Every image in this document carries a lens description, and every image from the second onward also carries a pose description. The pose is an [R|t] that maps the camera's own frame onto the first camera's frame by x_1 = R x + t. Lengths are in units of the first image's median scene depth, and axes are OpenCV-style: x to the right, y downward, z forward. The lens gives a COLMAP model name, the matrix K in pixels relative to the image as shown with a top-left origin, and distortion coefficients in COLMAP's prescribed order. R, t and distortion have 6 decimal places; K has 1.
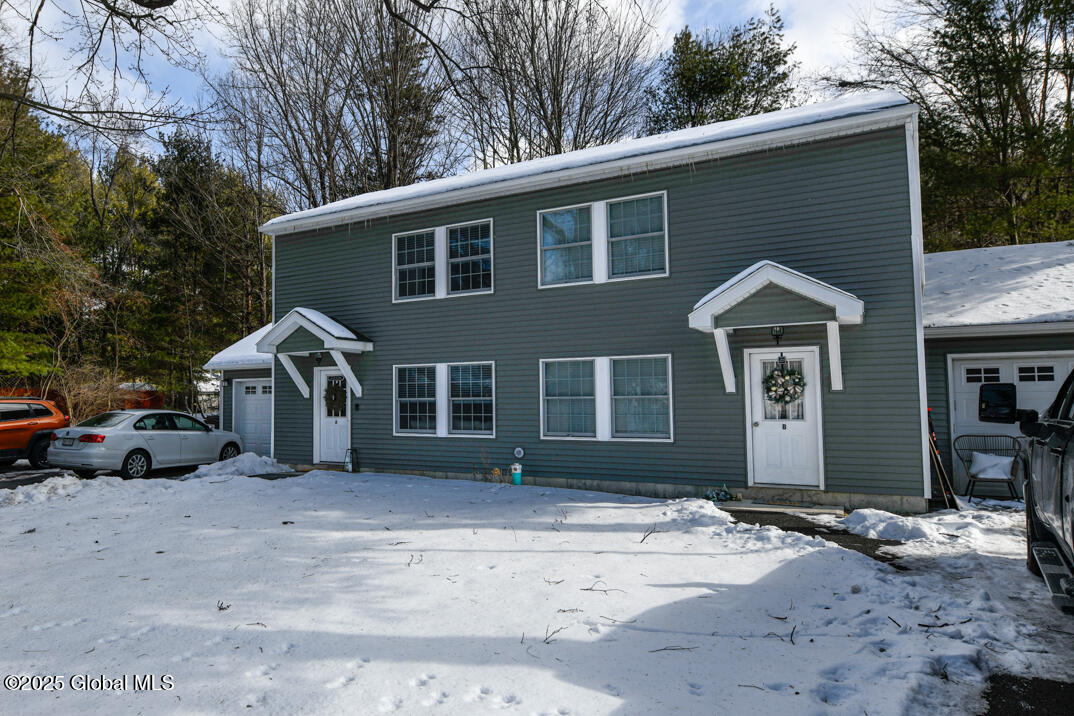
lens RADIAL K [[578.6, 0, 476.0], [0, 578.6, 361.1], [0, 0, 1]] dist [-0.004888, -0.001240]
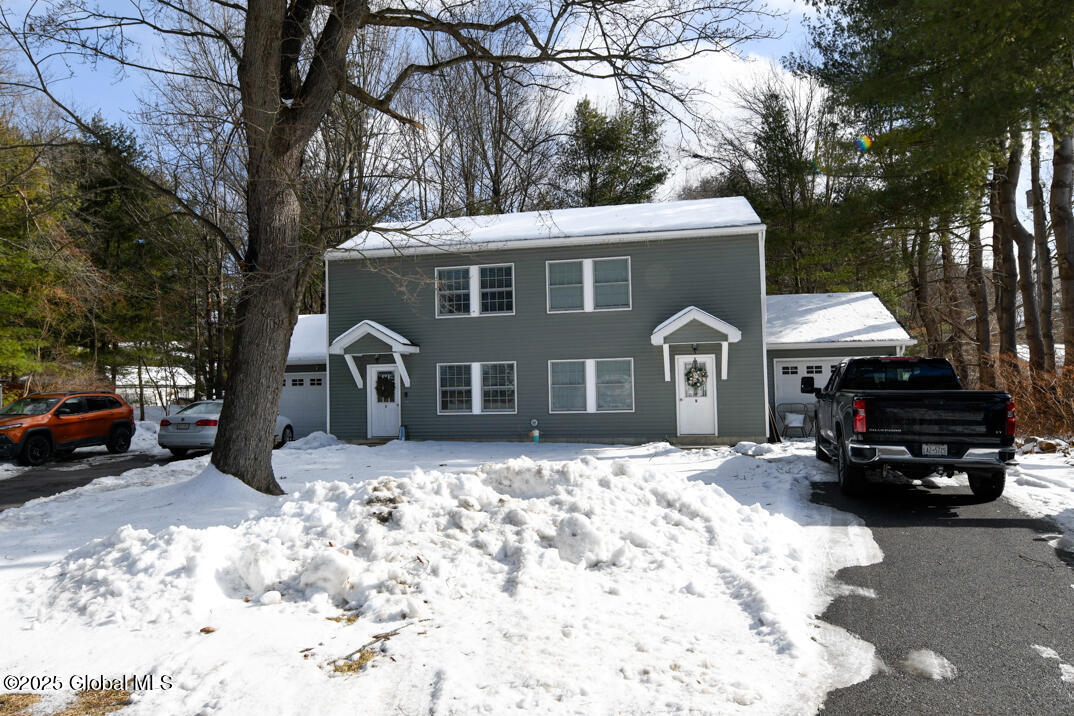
lens RADIAL K [[521.6, 0, 537.0], [0, 521.6, 358.0], [0, 0, 1]] dist [0.001810, 0.000088]
pose [[0.955737, 0.003550, 0.294200, -0.322431], [-0.006079, 0.999952, 0.007682, -0.020014], [-0.294159, -0.009131, 0.955713, -0.294971]]
